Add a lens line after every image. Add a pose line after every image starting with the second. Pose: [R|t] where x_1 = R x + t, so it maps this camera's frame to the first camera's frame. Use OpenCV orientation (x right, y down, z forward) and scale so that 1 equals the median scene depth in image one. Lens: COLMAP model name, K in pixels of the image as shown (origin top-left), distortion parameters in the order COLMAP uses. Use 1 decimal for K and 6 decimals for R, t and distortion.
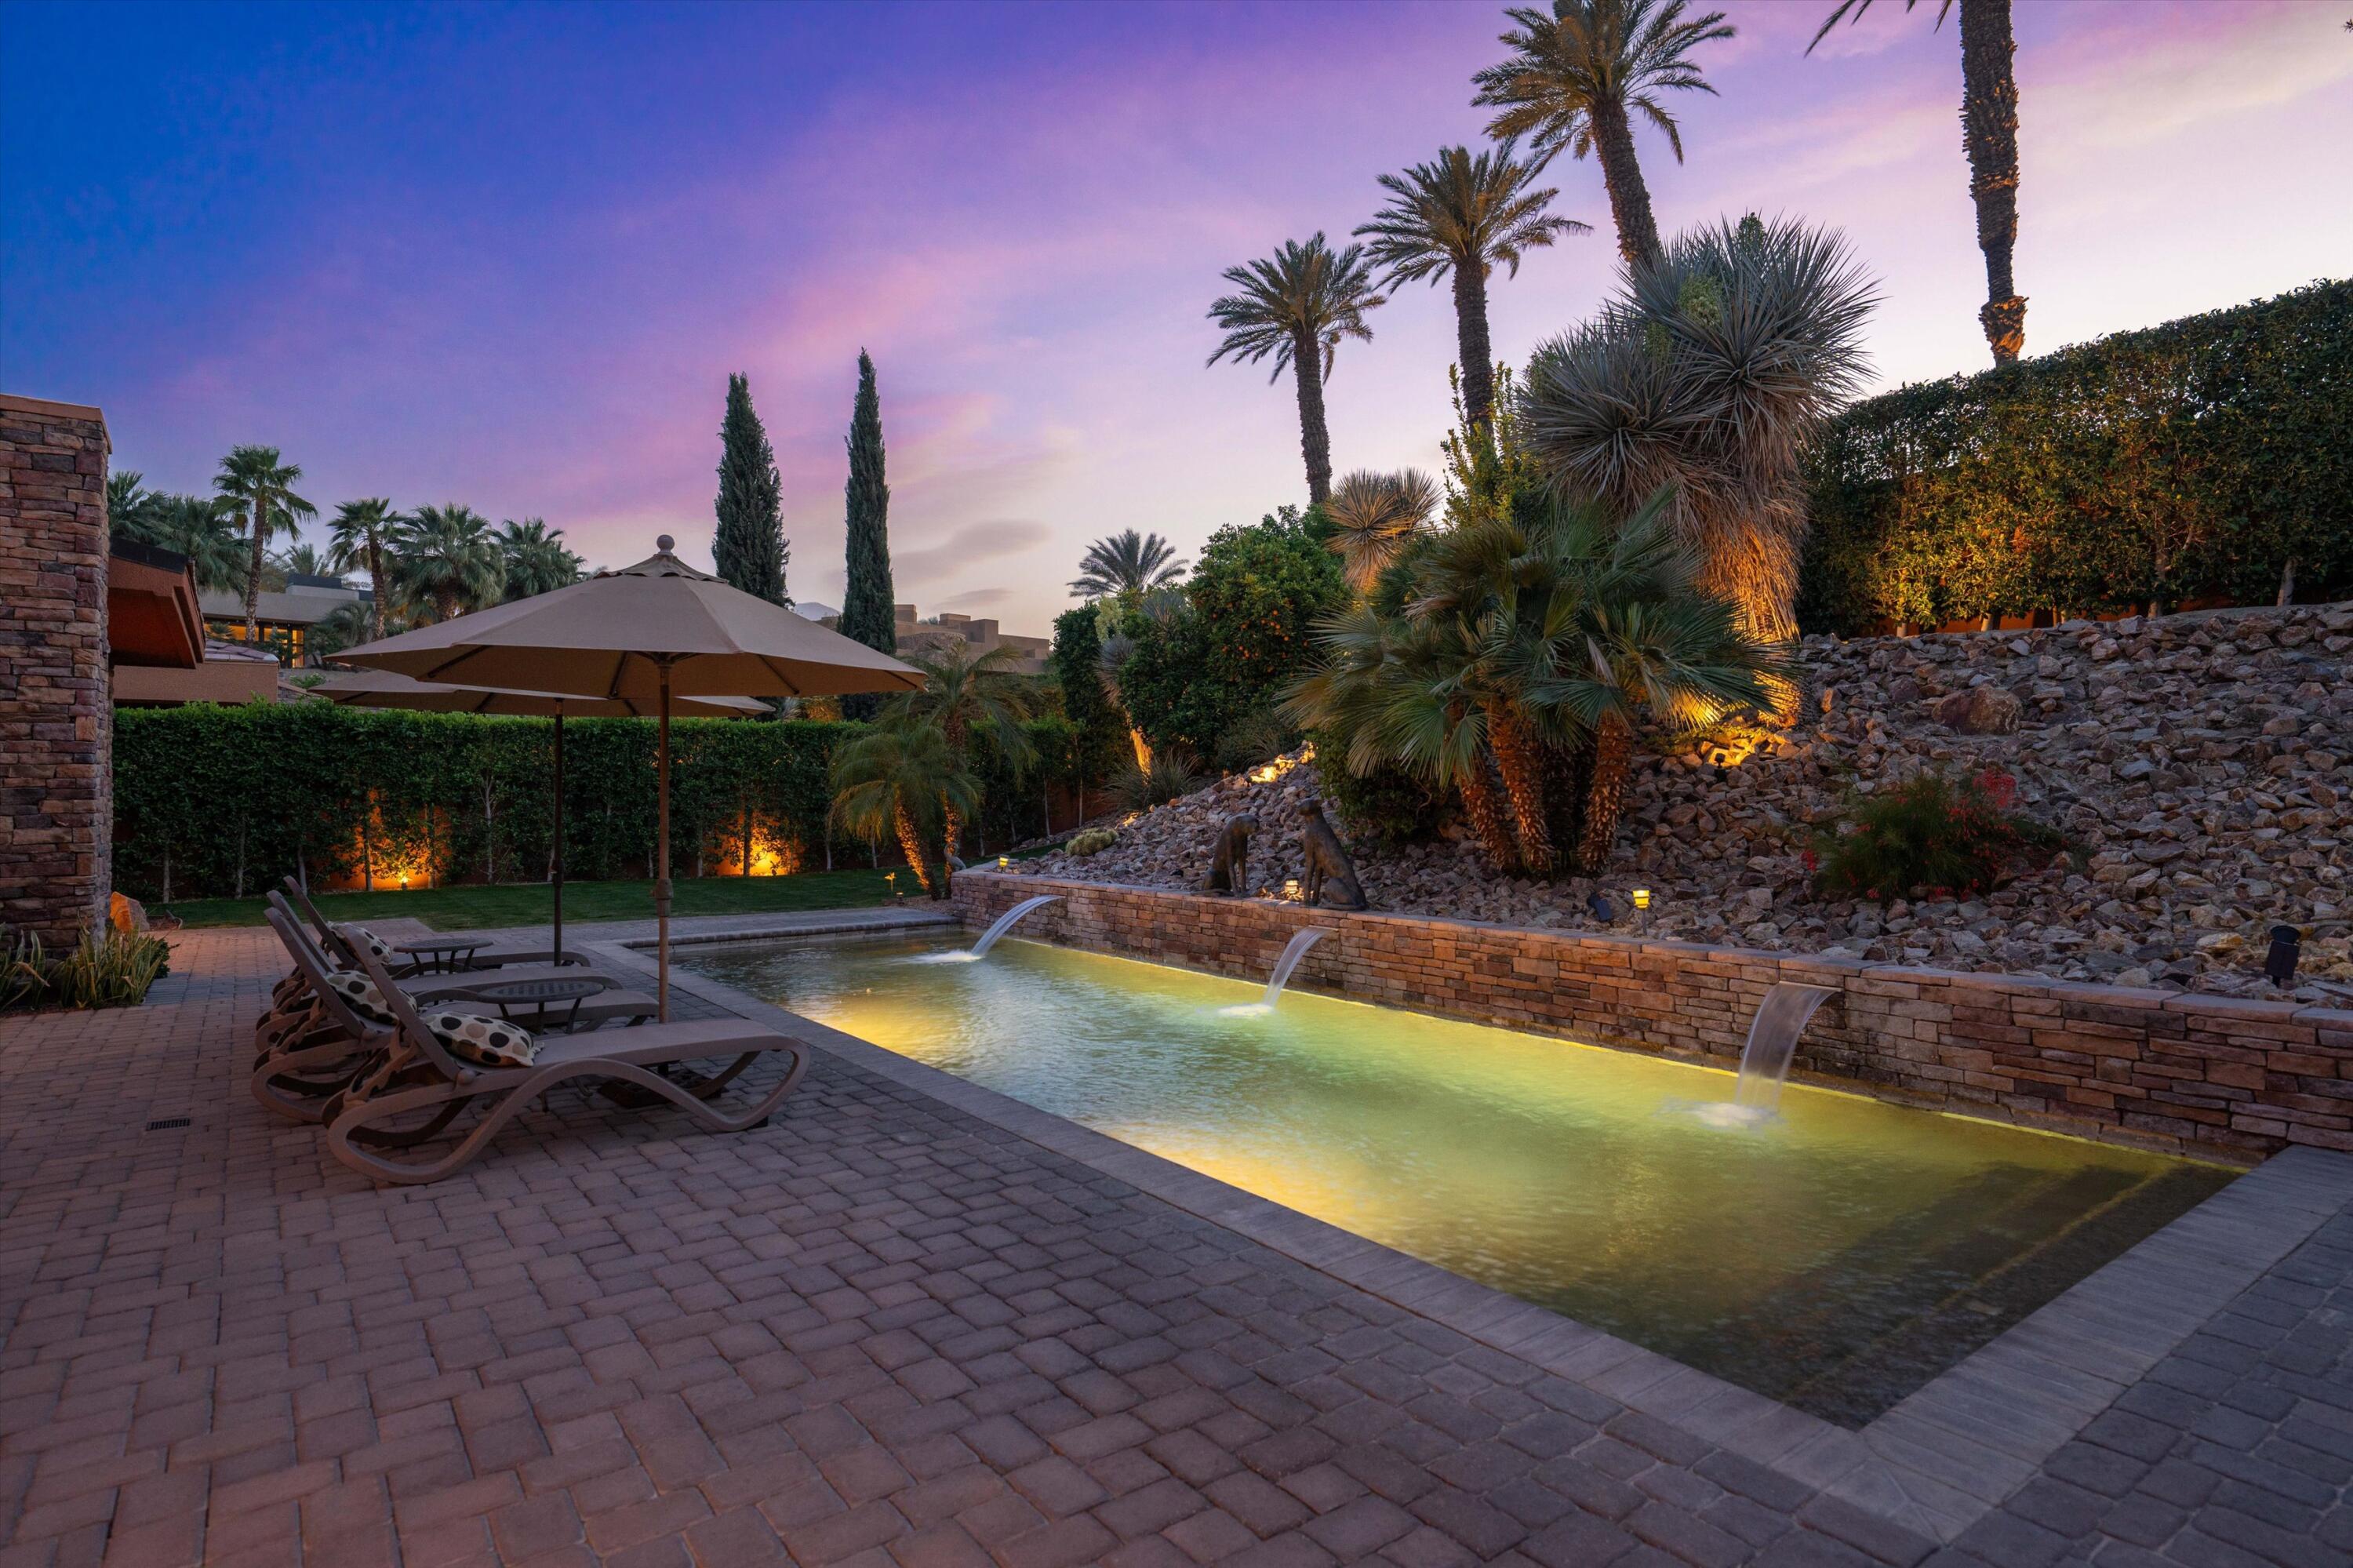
lens RADIAL K [[1244.2, 0, 1190.6], [0, 1244.2, 780.4], [0, 0, 1]] dist [0.011712, 0.000176]
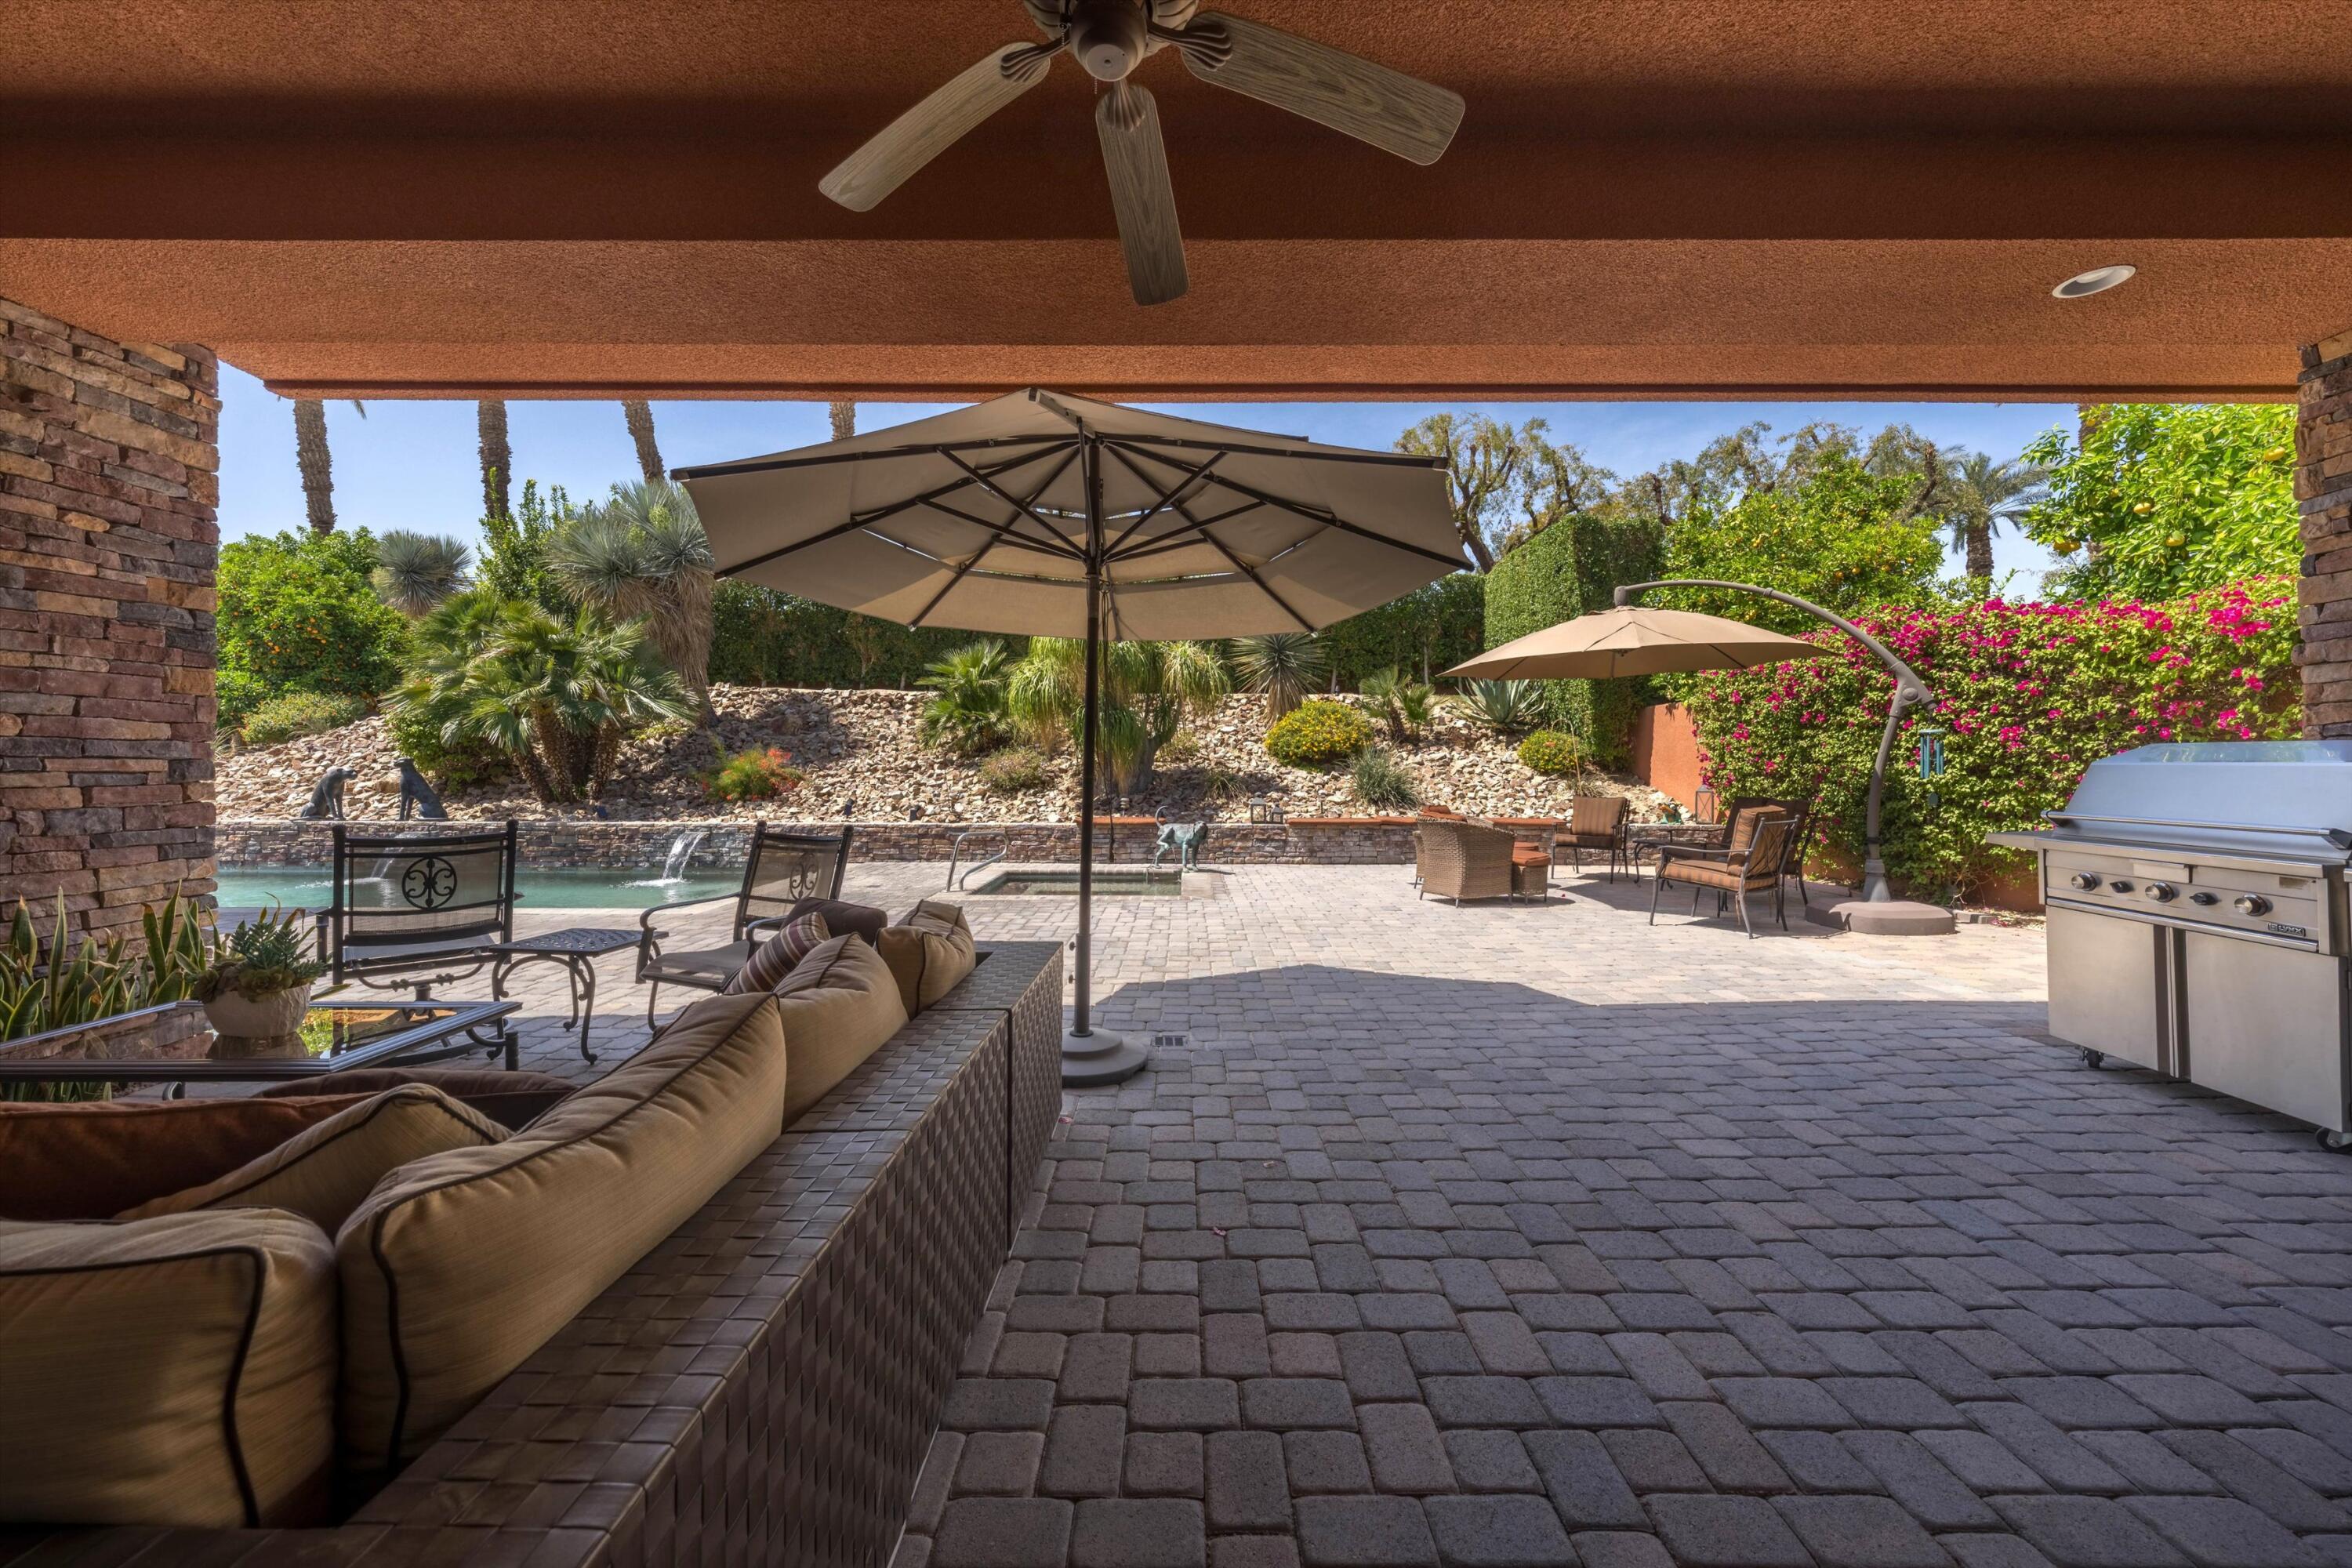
lens RADIAL K [[870.7, 0, 1189.4], [0, 870.7, 771.4], [0, 0, 1]] dist [-0.004054, -0.000020]
pose [[0.605638, 0.006964, 0.795710, -0.185974], [-0.014139, 0.999898, 0.002011, 0.015554], [-0.795615, -0.012468, 0.605674, -0.531203]]
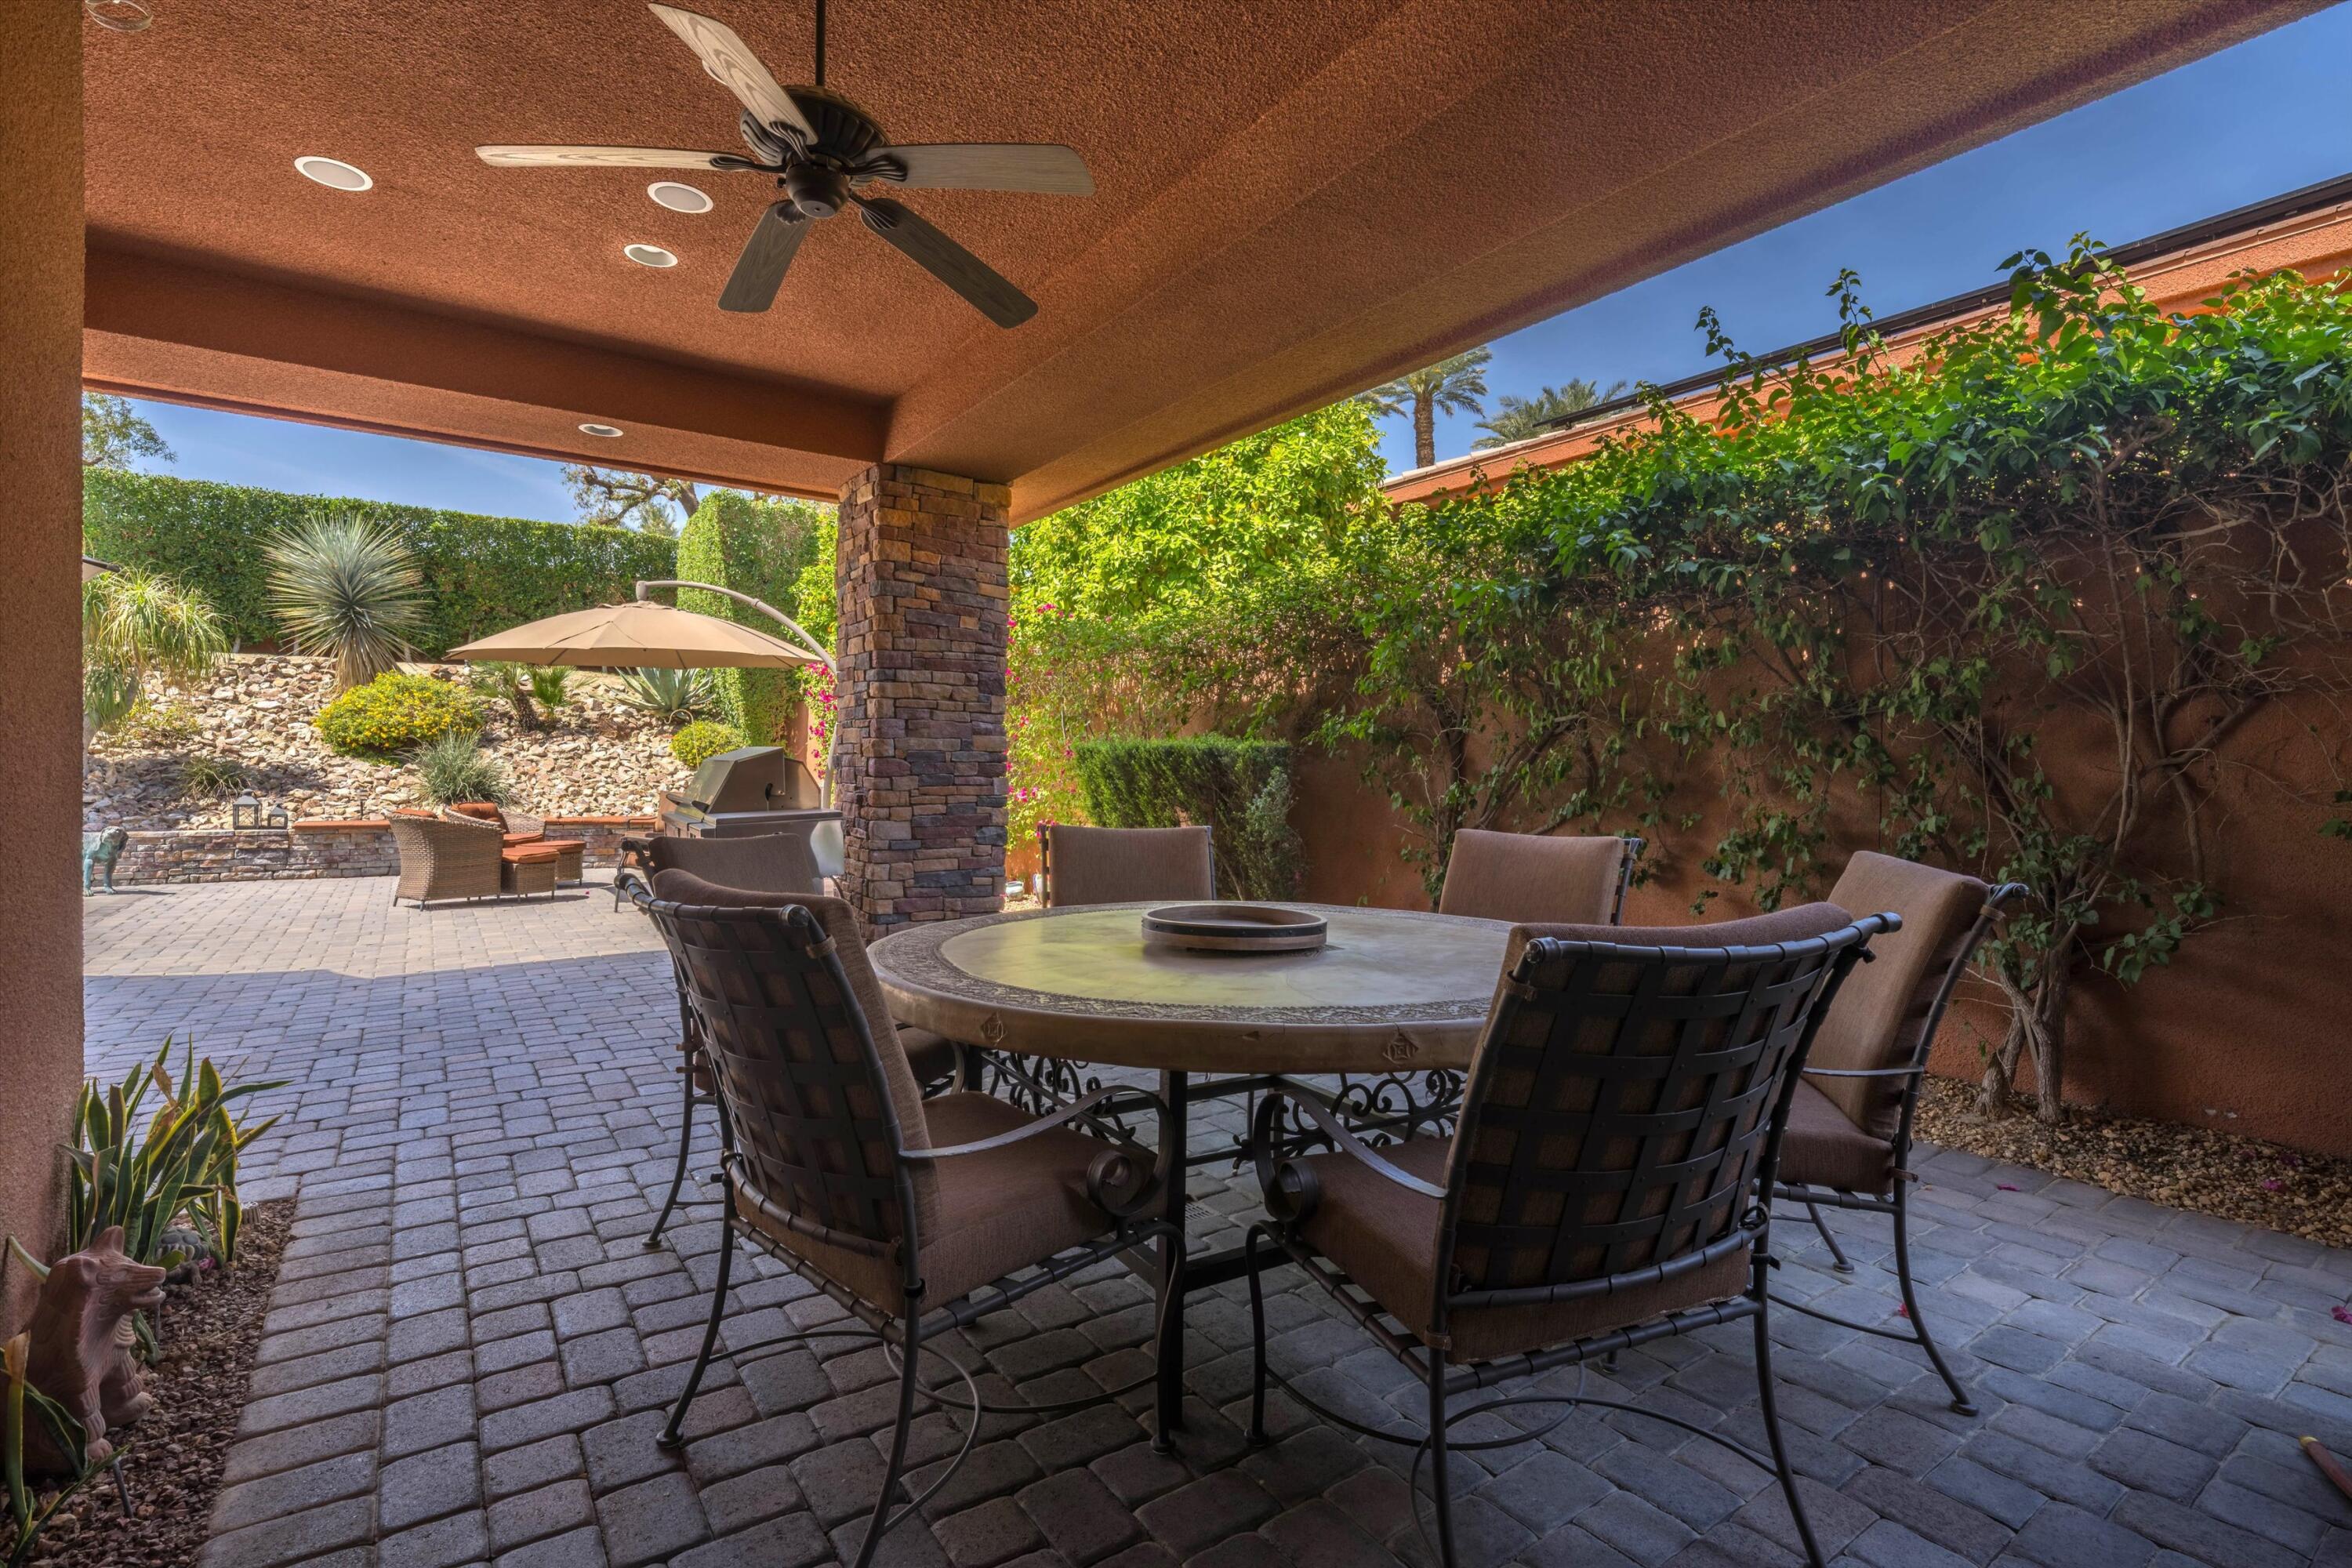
lens RADIAL K [[1072.7, 0, 1195.5], [0, 1072.7, 781.2], [0, 0, 1]] dist [0.002725, 0.000028]
pose [[0.017160, -0.002595, 0.999849, -0.327923], [-0.020986, 0.999775, 0.002955, 0.011714], [-0.999632, -0.021034, 0.017101, -1.002316]]
